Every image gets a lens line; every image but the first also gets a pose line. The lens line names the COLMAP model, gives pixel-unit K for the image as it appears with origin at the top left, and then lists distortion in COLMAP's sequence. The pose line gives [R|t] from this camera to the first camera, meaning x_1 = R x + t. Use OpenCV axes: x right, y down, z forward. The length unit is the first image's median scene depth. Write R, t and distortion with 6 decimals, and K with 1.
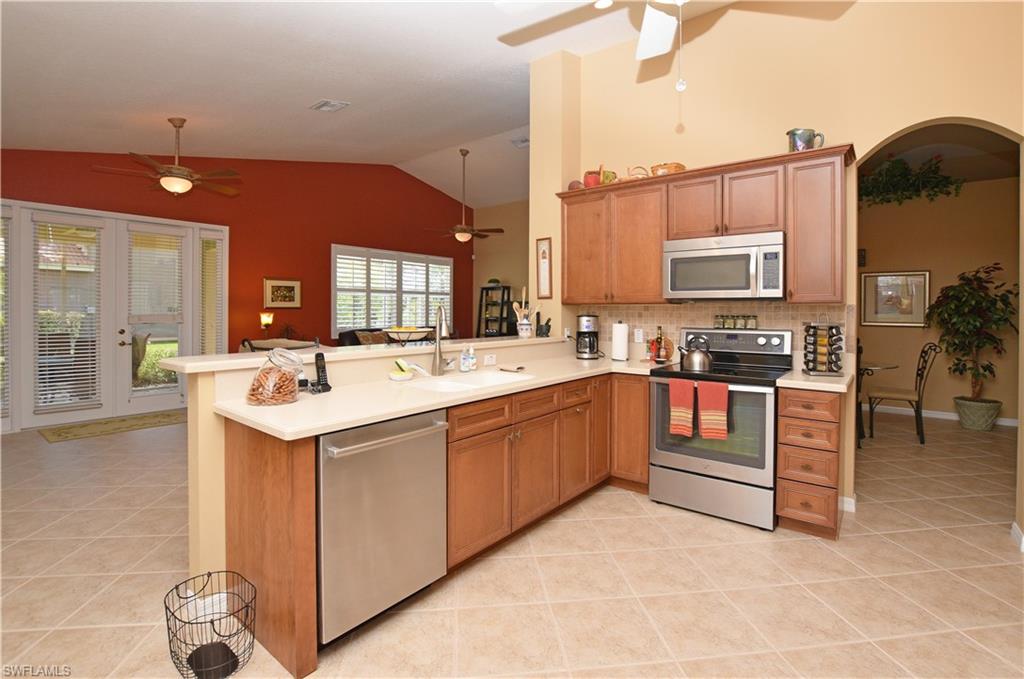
lens RADIAL K [[460.8, 0, 522.4], [0, 460.8, 312.7], [0, 0, 1]] dist [-0.001518, -0.000424]
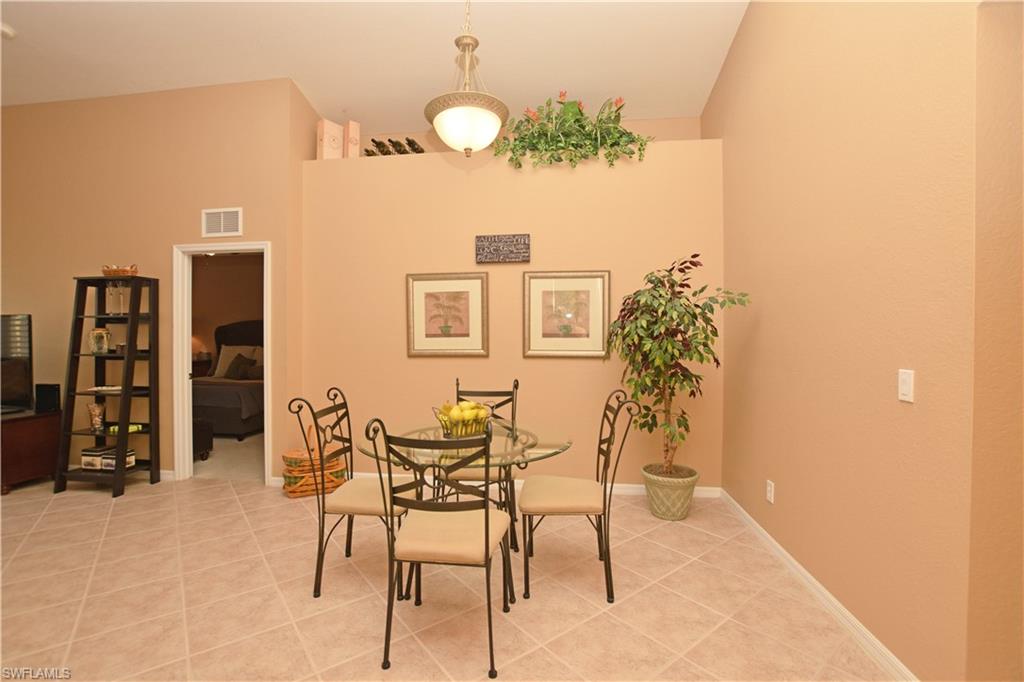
lens RADIAL K [[454.0, 0, 512.0], [0, 454.0, 341.0], [0, 0, 1]] dist [-0.025836, 0.000549]
pose [[0.857288, -0.009789, 0.514744, 0.429184], [0.006738, 0.999947, 0.007795, 0.002732], [-0.514793, -0.003214, 0.857309, 0.515201]]
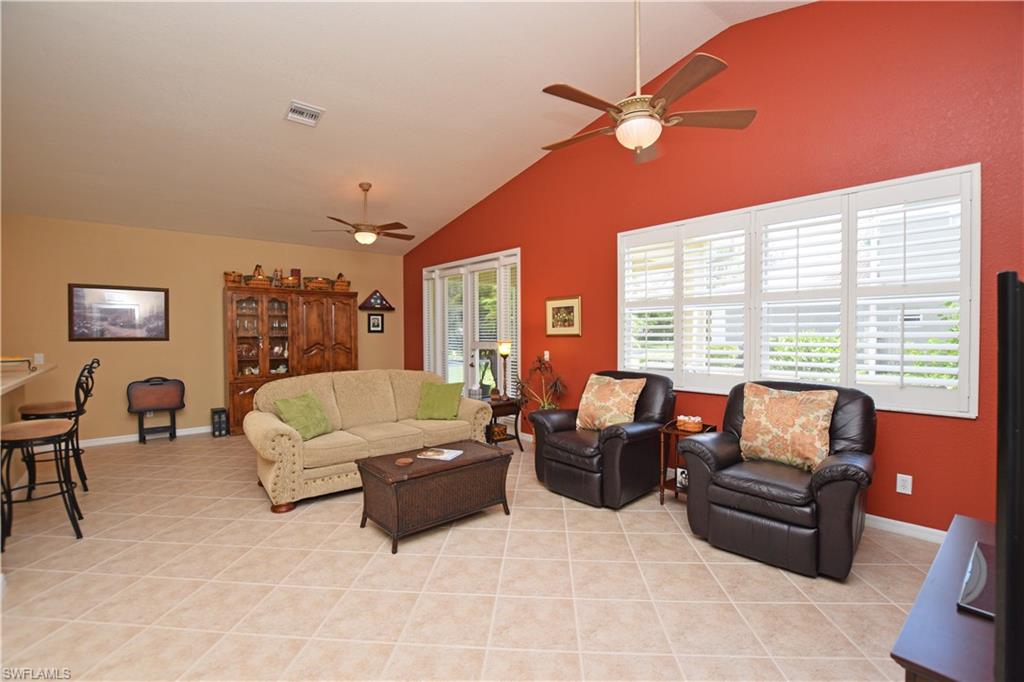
lens RADIAL K [[454.0, 0, 512.0], [0, 454.0, 341.0], [0, 0, 1]] dist [-0.025836, 0.000549]
pose [[-0.189106, 0.016164, -0.981824, 0.319739], [-0.000025, 0.999864, 0.016466, -0.016780], [0.981957, 0.003138, -0.189080, 1.367547]]
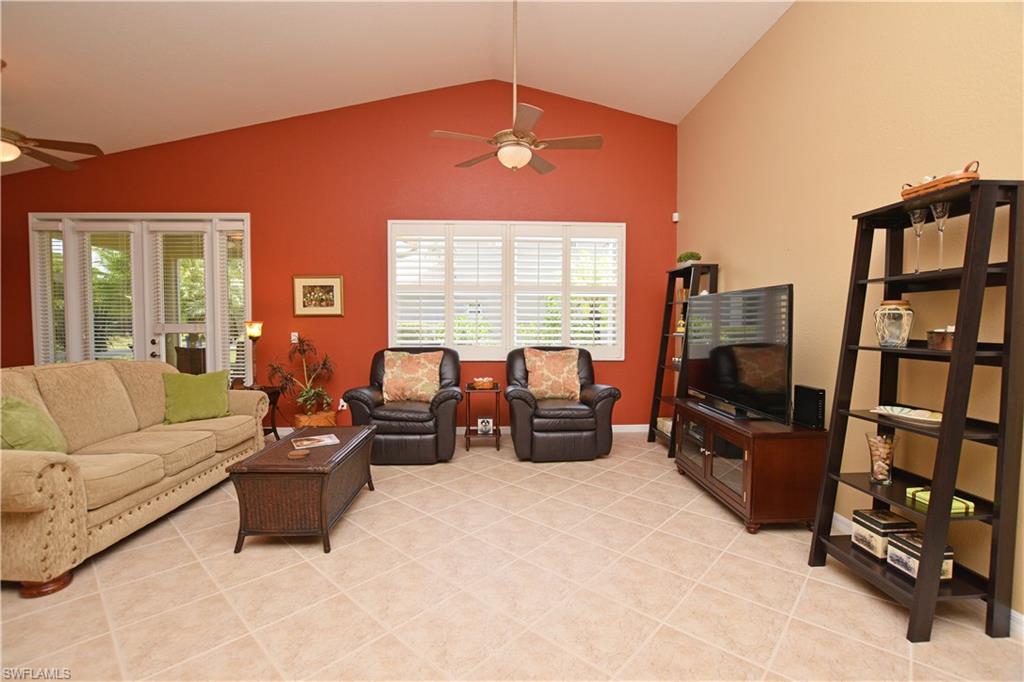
lens RADIAL K [[454.0, 0, 512.0], [0, 454.0, 341.0], [0, 0, 1]] dist [-0.025836, 0.000549]
pose [[0.655473, 0.027672, -0.754712, 0.299164], [-0.002999, 0.999416, 0.034040, 0.006641], [0.755213, -0.020049, 0.655173, 0.978441]]
